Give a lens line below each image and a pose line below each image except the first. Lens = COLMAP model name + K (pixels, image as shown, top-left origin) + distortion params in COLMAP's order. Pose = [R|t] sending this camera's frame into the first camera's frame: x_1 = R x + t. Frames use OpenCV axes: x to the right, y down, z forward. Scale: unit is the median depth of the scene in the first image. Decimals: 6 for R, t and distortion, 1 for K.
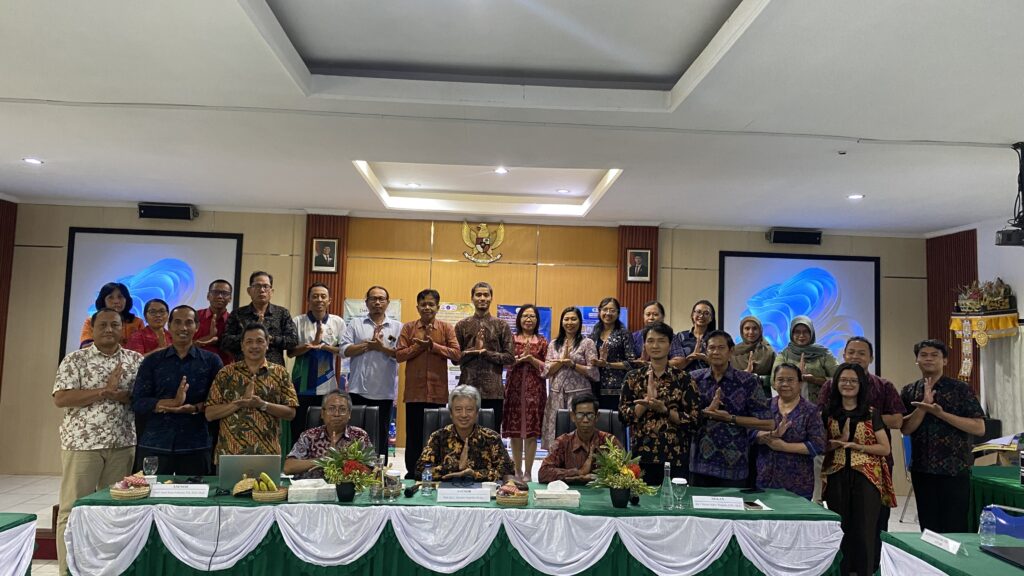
lens RADIAL K [[769.4, 0, 518.7], [0, 769.4, 285.4], [0, 0, 1]] dist [0.055221, -0.081848]
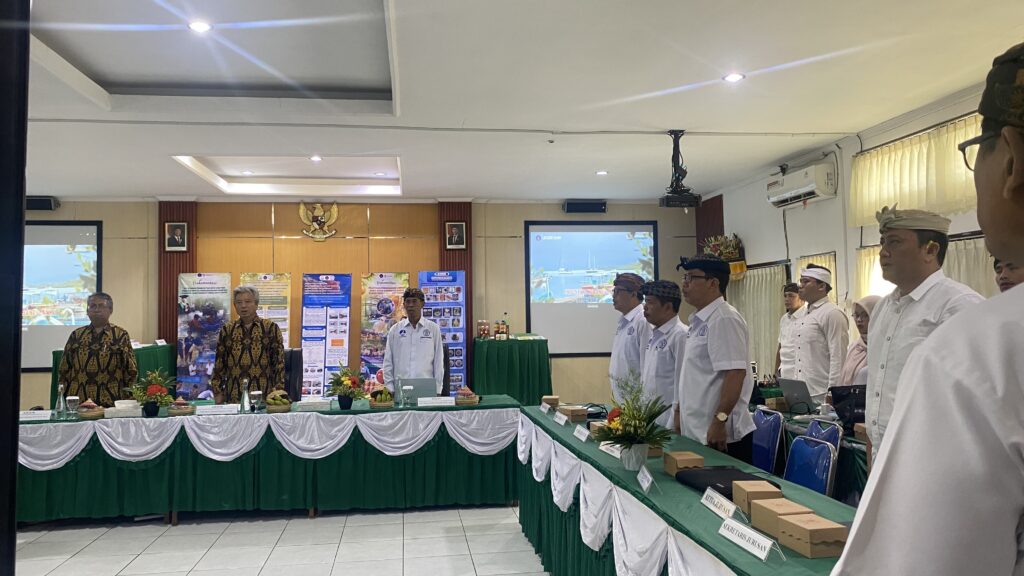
lens RADIAL K [[769.4, 0, 514.6], [0, 769.4, 280.8], [0, 0, 1]] dist [0.079096, -0.152066]
pose [[0.995064, -0.044100, 0.088897, 0.151445], [0.042082, 0.998815, 0.024457, 0.020396], [-0.089870, -0.020596, 0.995741, -0.201949]]
